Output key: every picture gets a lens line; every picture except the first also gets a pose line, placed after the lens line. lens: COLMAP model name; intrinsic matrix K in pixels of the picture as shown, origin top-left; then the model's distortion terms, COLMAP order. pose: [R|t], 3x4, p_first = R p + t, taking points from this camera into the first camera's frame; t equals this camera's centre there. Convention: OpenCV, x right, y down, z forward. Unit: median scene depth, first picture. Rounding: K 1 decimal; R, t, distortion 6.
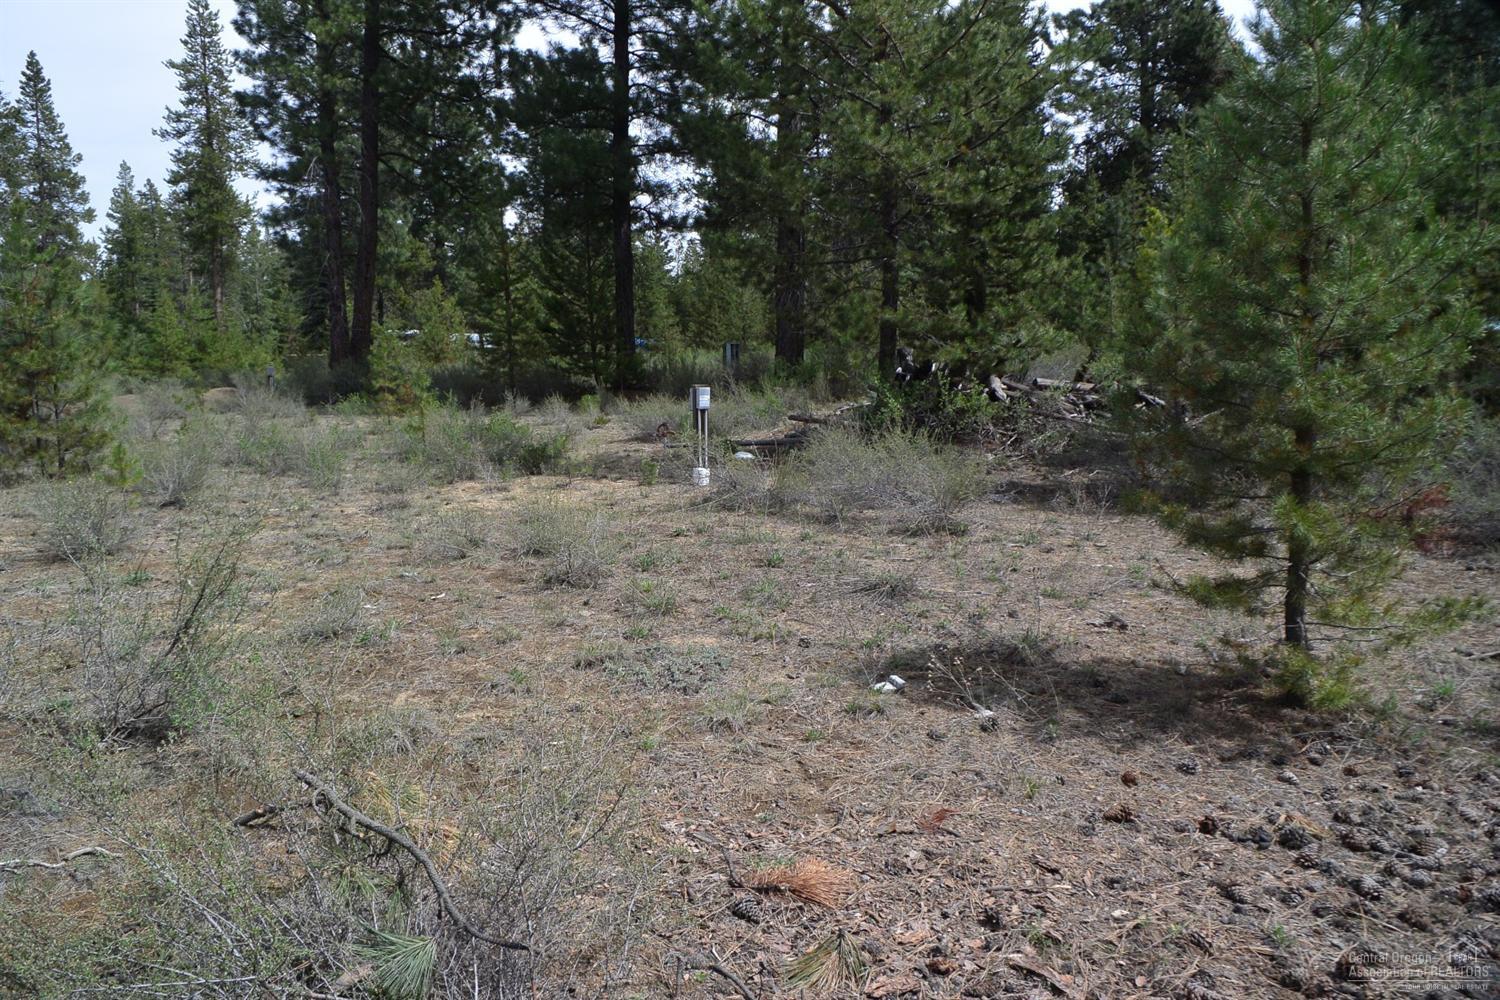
lens RADIAL K [[1168.1, 0, 738.8], [0, 1168.1, 507.3], [0, 0, 1]] dist [-0.104593, 0.056537]
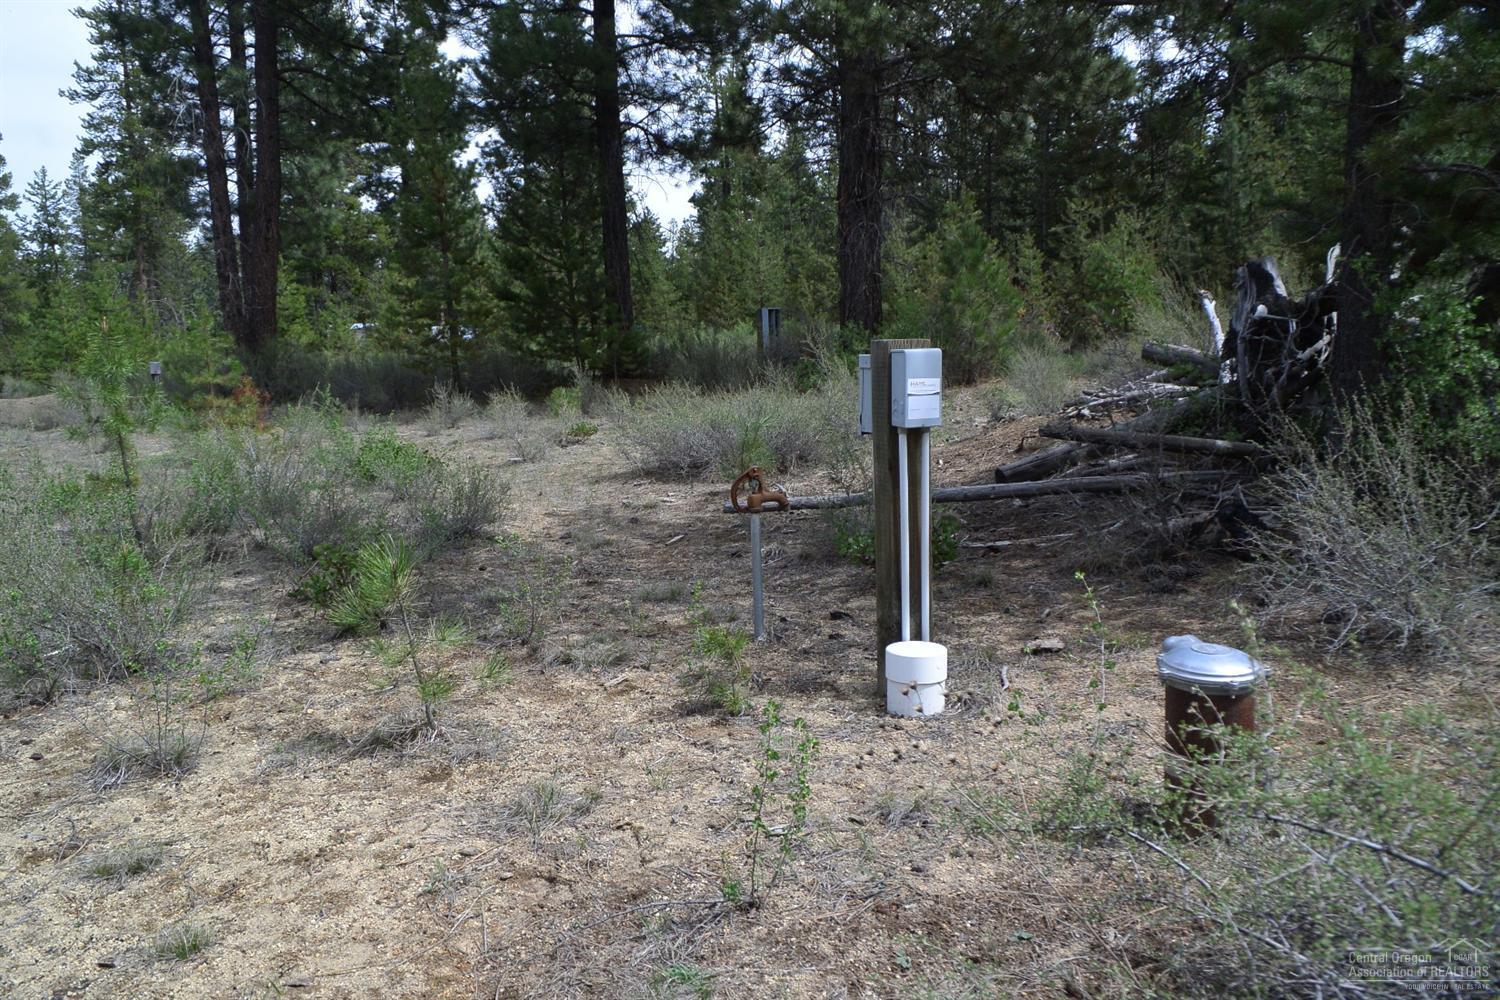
lens RADIAL K [[1168.1, 0, 745.0], [0, 1168.1, 495.1], [0, 0, 1]] dist [-0.104593, 0.056537]
pose [[0.999599, -0.027435, 0.006966, -0.027752], [0.027433, 0.999624, 0.000335, -0.026926], [-0.006973, -0.000144, 0.999976, 0.279988]]
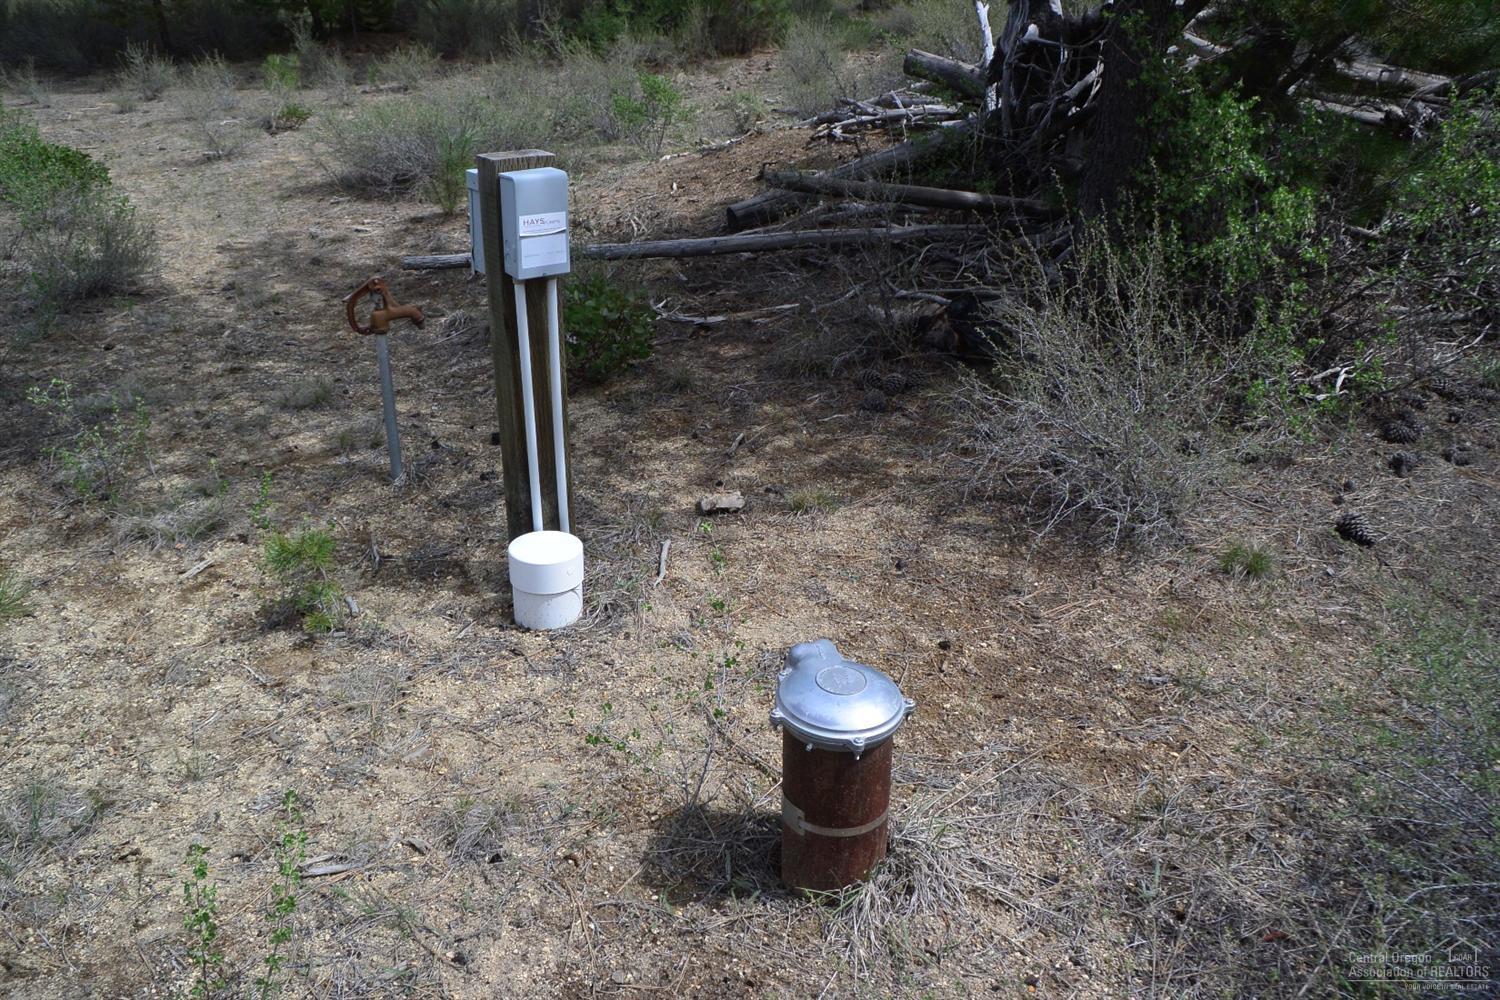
lens RADIAL K [[1168.1, 0, 734.4], [0, 1168.1, 494.0], [0, 0, 1]] dist [-0.104593, 0.056537]
pose [[0.985429, -0.058869, 0.159573, -0.011878], [0.009020, 0.954960, 0.296596, -0.041600], [-0.169847, -0.290835, 0.941577, 0.302311]]
